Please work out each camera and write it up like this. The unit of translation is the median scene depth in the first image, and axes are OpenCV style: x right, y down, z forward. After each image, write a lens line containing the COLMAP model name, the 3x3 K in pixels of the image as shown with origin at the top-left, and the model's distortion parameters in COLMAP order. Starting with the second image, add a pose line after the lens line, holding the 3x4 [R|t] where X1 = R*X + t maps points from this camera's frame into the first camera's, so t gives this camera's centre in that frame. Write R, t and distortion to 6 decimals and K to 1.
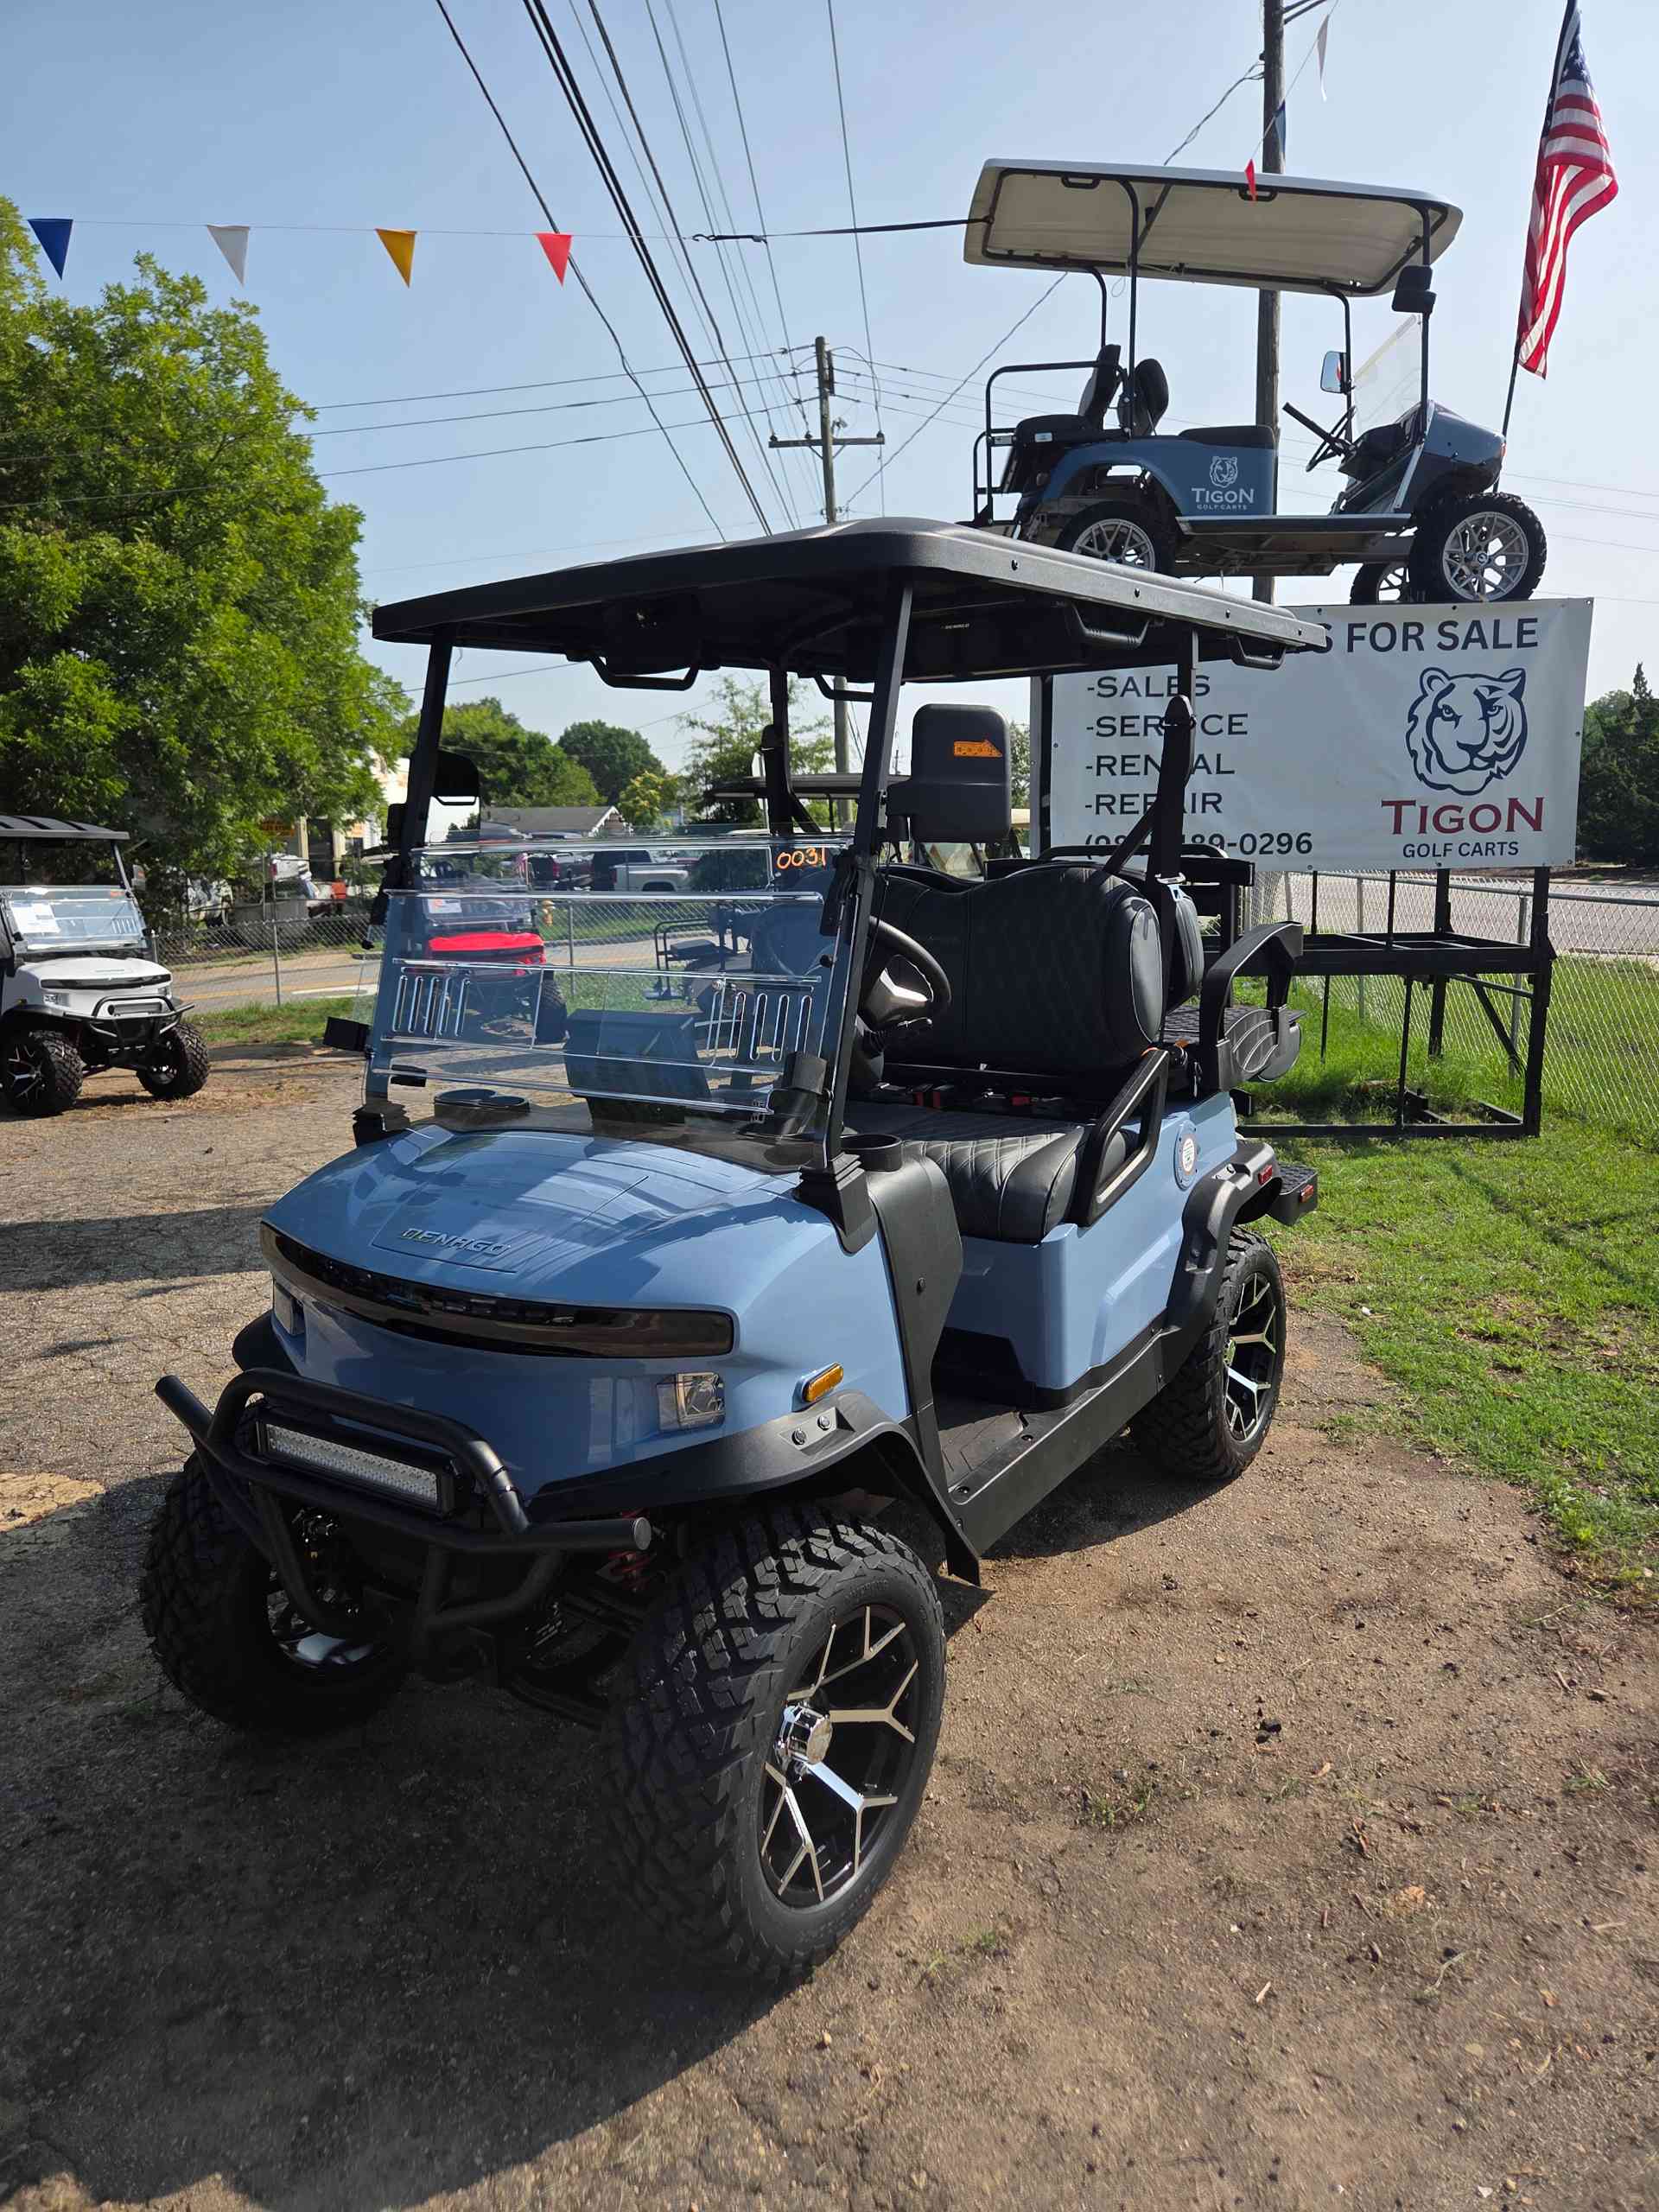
lens RADIAL K [[1485.4, 0, 860.1], [0, 1485.4, 1090.6], [0, 0, 1]] dist [0.049123, -0.034372]
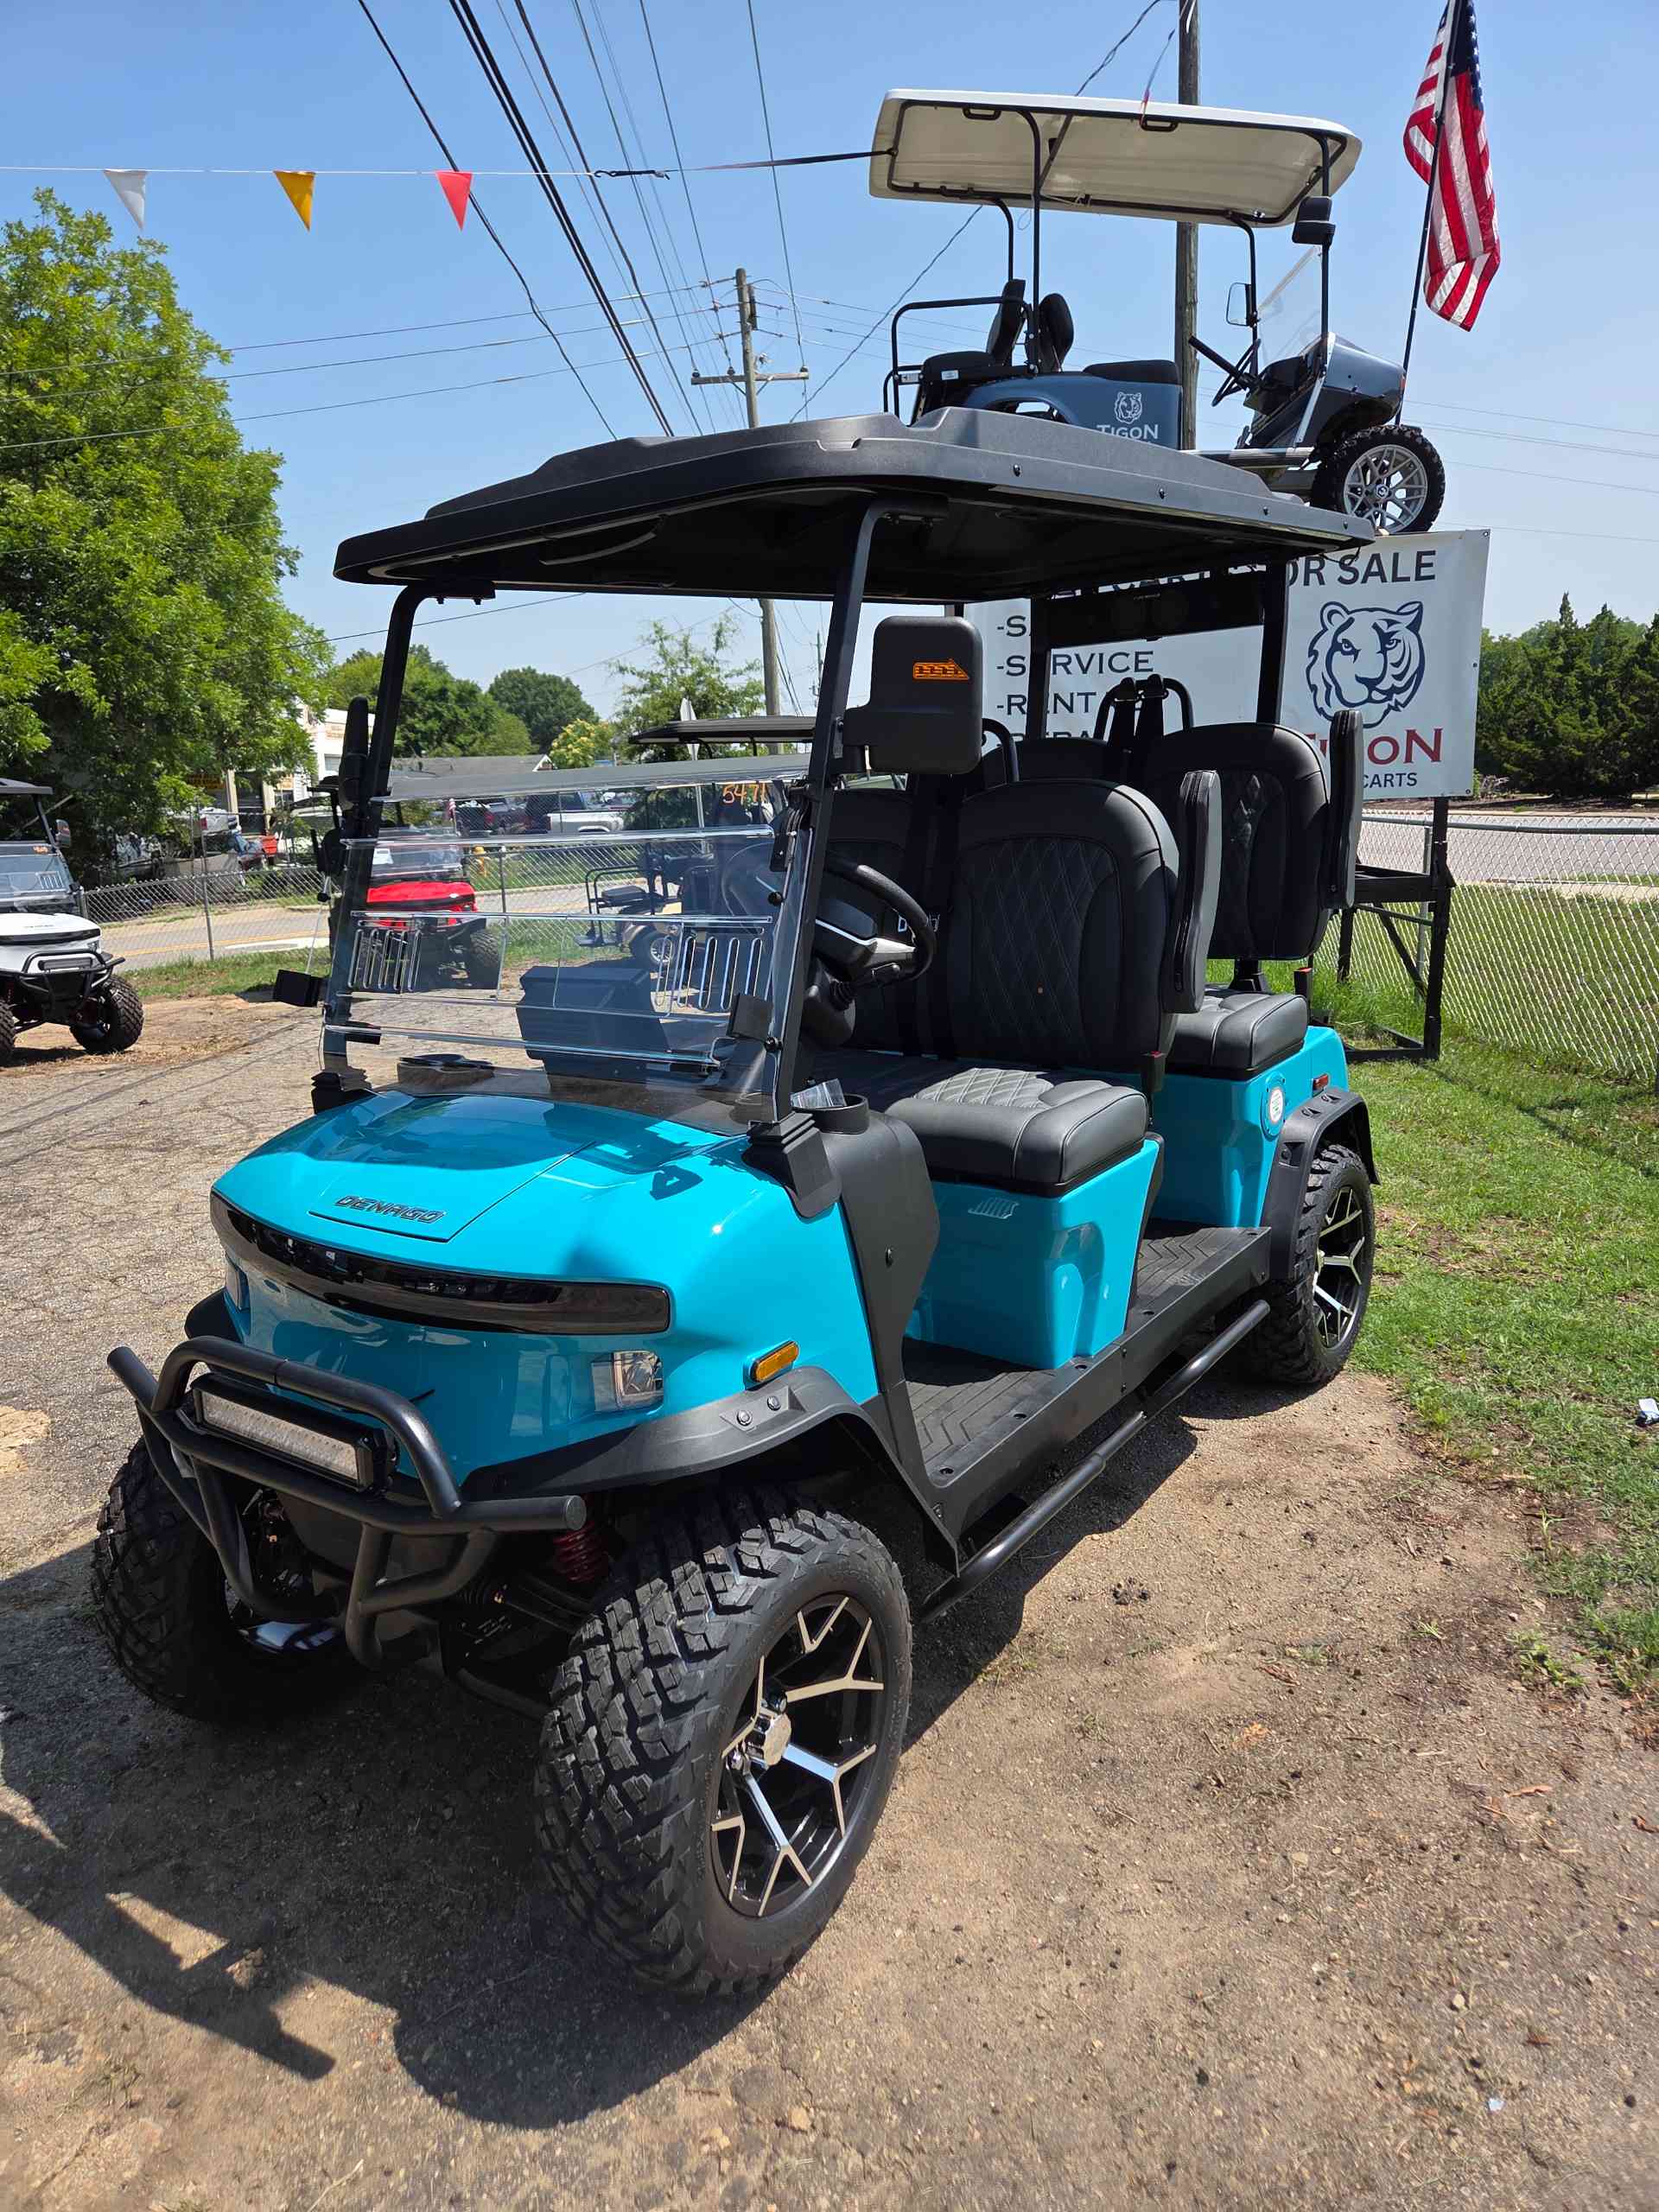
lens RADIAL K [[1485.4, 0, 826.5], [0, 1485.4, 1096.9], [0, 0, 1]] dist [0.049123, -0.034372]
pose [[0.999686, -0.020025, 0.015074, 0.014385], [0.019415, 0.999026, 0.039622, 0.006615], [-0.015853, -0.039317, 0.999101, -0.023225]]
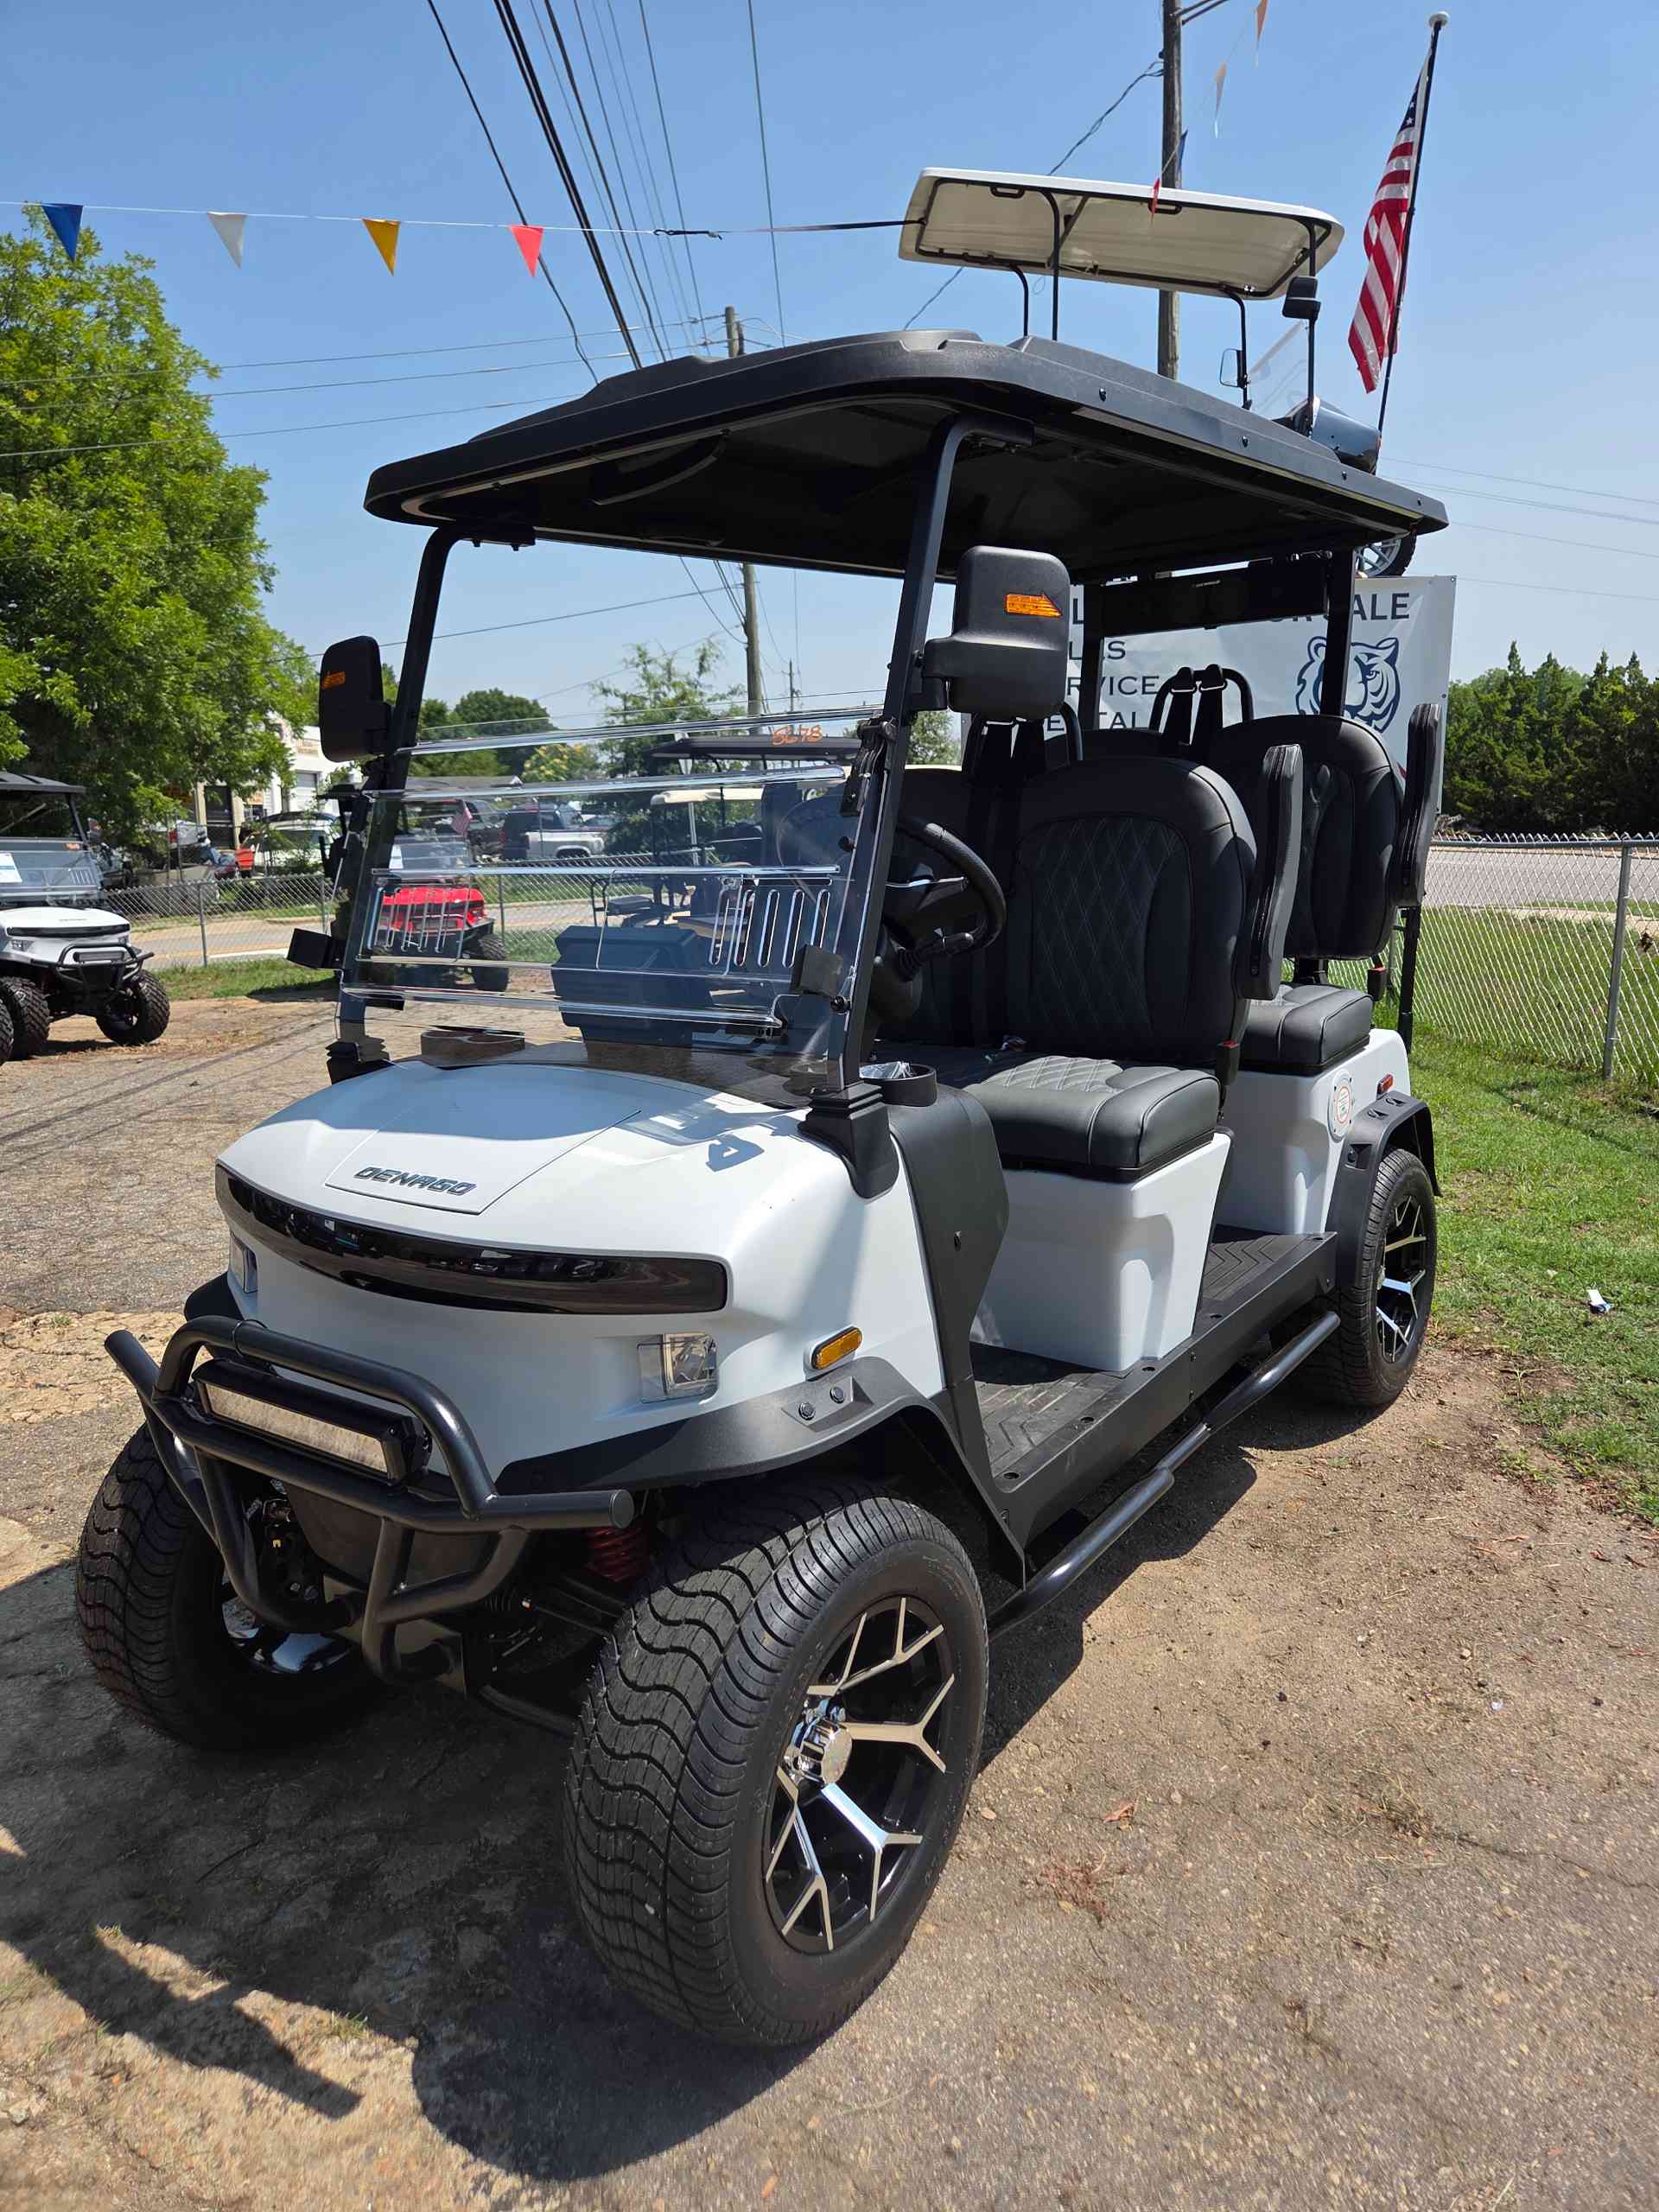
lens RADIAL K [[1485.4, 0, 862.9], [0, 1485.4, 1092.8], [0, 0, 1]] dist [0.049123, -0.034372]
pose [[0.997813, -0.009941, 0.065344, -0.038085], [0.008714, 0.999781, 0.019029, 0.037041], [-0.065519, -0.018418, 0.997681, -0.108665]]
